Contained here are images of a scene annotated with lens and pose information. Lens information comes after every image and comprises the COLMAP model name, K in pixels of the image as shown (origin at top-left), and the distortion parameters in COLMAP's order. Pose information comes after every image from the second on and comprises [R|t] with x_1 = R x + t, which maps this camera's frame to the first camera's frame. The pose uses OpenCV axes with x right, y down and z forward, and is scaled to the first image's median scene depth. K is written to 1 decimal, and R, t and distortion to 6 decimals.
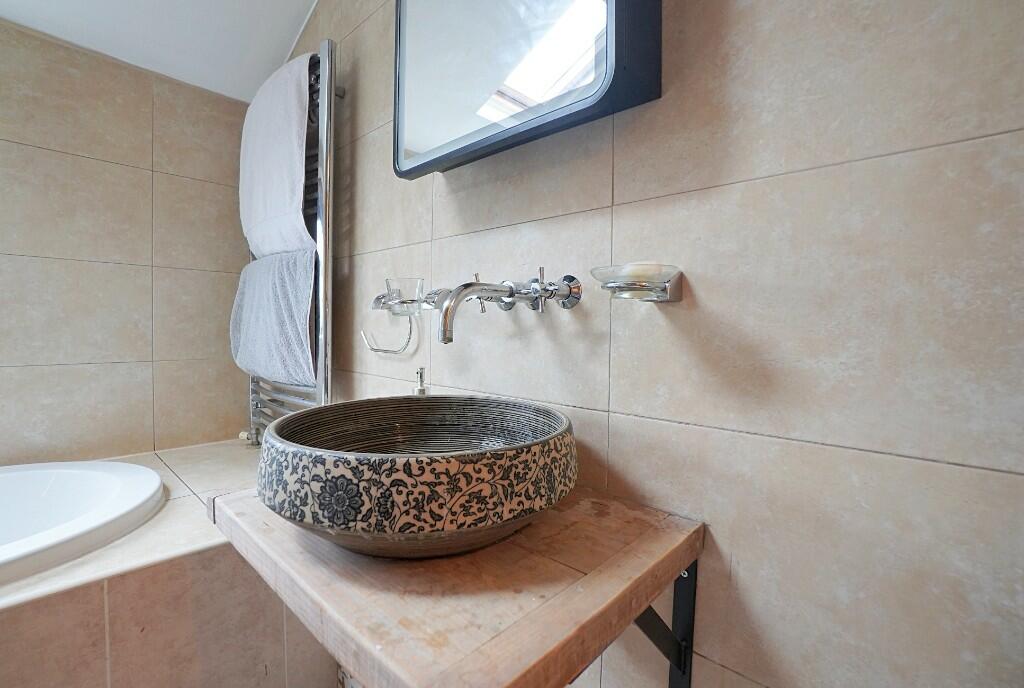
lens RADIAL K [[461.2, 0, 514.6], [0, 461.2, 340.9], [0, 0, 1]] dist [-0.047761, 0.003204]
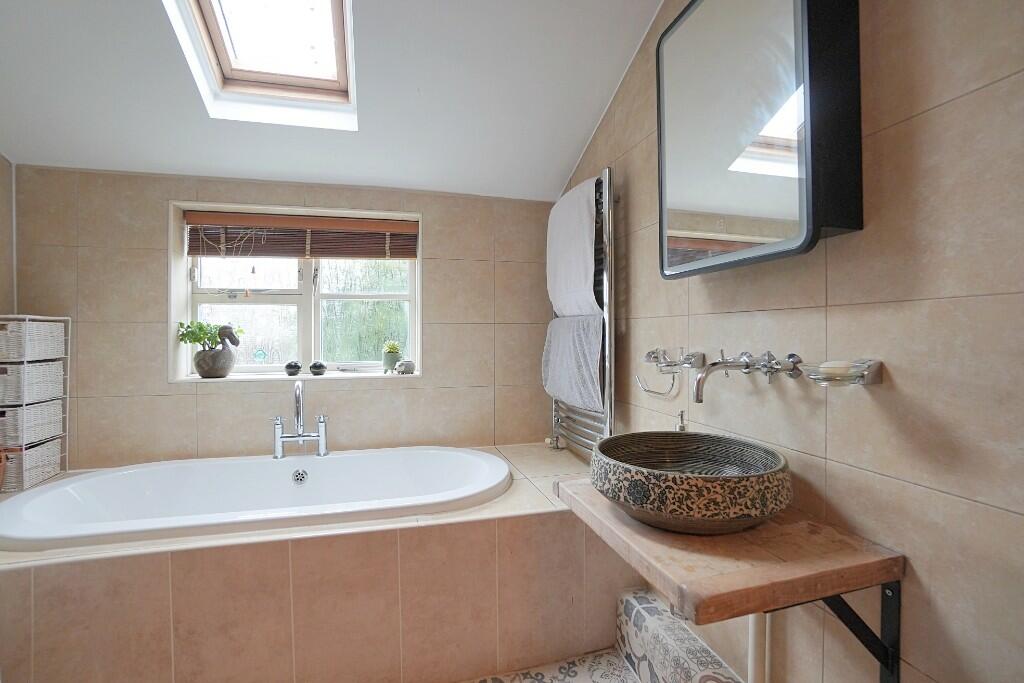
lens RADIAL K [[462.8, 0, 503.3], [0, 462.8, 335.2], [0, 0, 1]] dist [-0.056880, 0.018953]
pose [[0.843082, -0.013214, -0.537622, 0.139687], [-0.001686, 0.999628, -0.027214, -0.193781], [0.537782, 0.023850, 0.842747, -0.710362]]
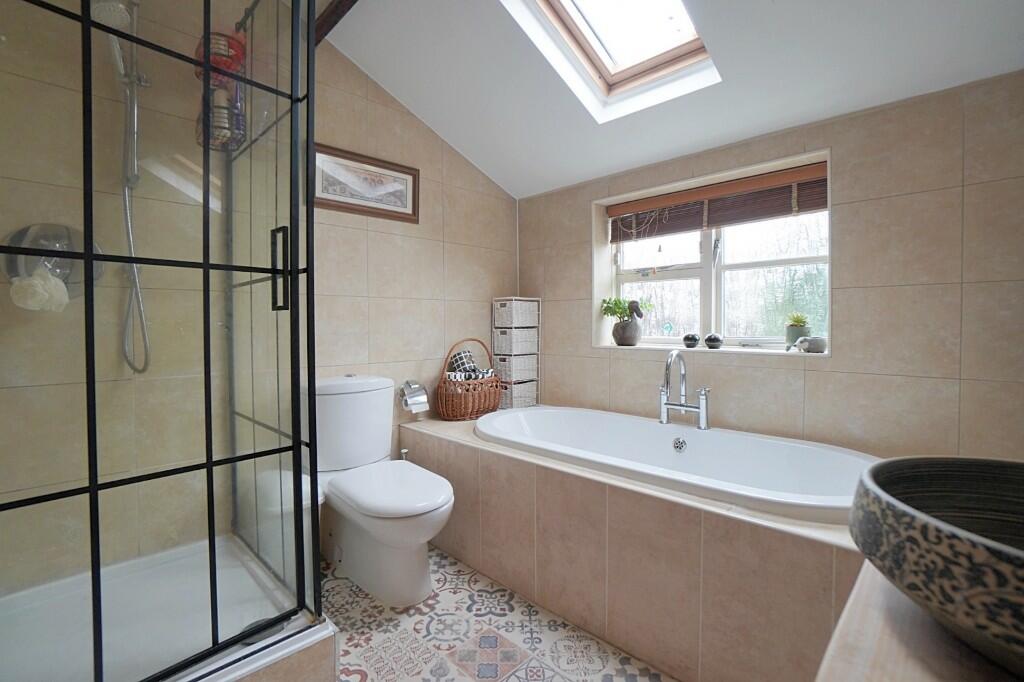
lens RADIAL K [[462.8, 0, 496.4], [0, 462.8, 334.7], [0, 0, 1]] dist [-0.056880, 0.018953]
pose [[-0.067922, 0.012346, -0.997614, 0.546651], [-0.025768, 0.999568, 0.014125, -0.092814], [0.997358, 0.026666, -0.067575, 0.099541]]
